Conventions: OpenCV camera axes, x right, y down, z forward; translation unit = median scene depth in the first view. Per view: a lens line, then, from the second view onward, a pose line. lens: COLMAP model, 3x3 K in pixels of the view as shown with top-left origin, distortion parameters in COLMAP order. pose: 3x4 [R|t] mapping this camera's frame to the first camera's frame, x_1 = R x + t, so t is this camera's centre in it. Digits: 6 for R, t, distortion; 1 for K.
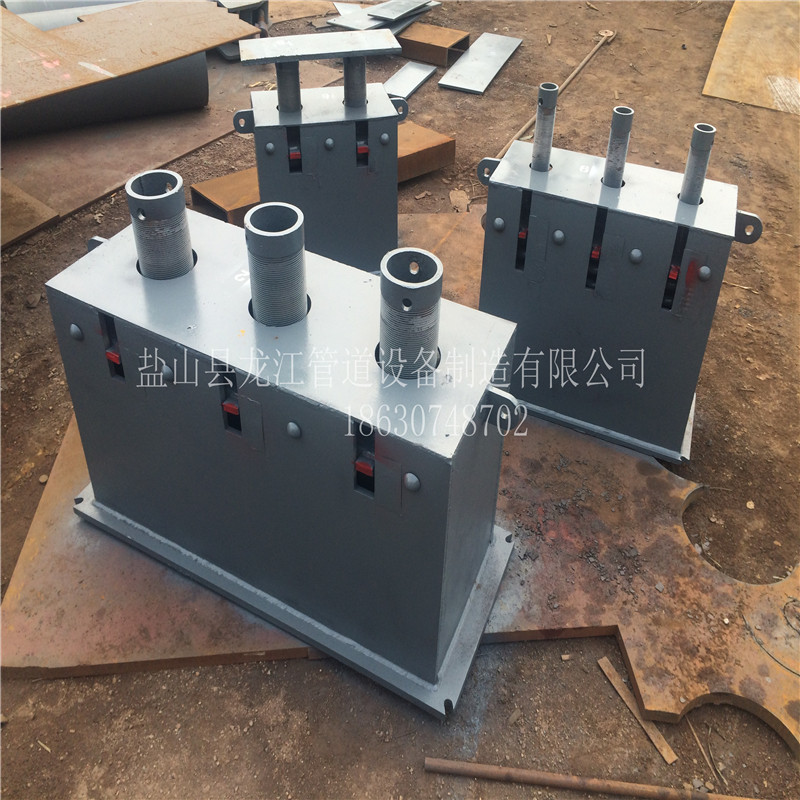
lens RADIAL K [[714.7, 0, 400.0], [0, 714.7, 400.0], [0, 0, 1]] dist [0.096968, -0.117902]
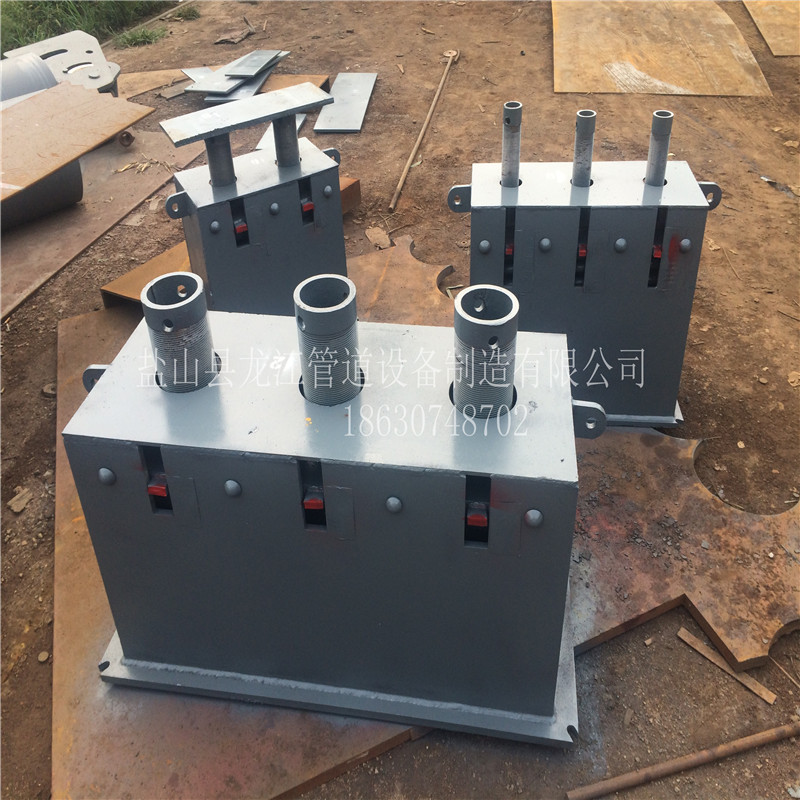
lens RADIAL K [[714.7, 0, 400.0], [0, 714.7, 400.0], [0, 0, 1]] dist [0.096968, -0.117902]
pose [[0.934755, -0.277031, 0.222457, -0.225394], [0.286781, 0.957920, -0.012122, -0.054462], [-0.209738, 0.075127, 0.974867, 0.058879]]
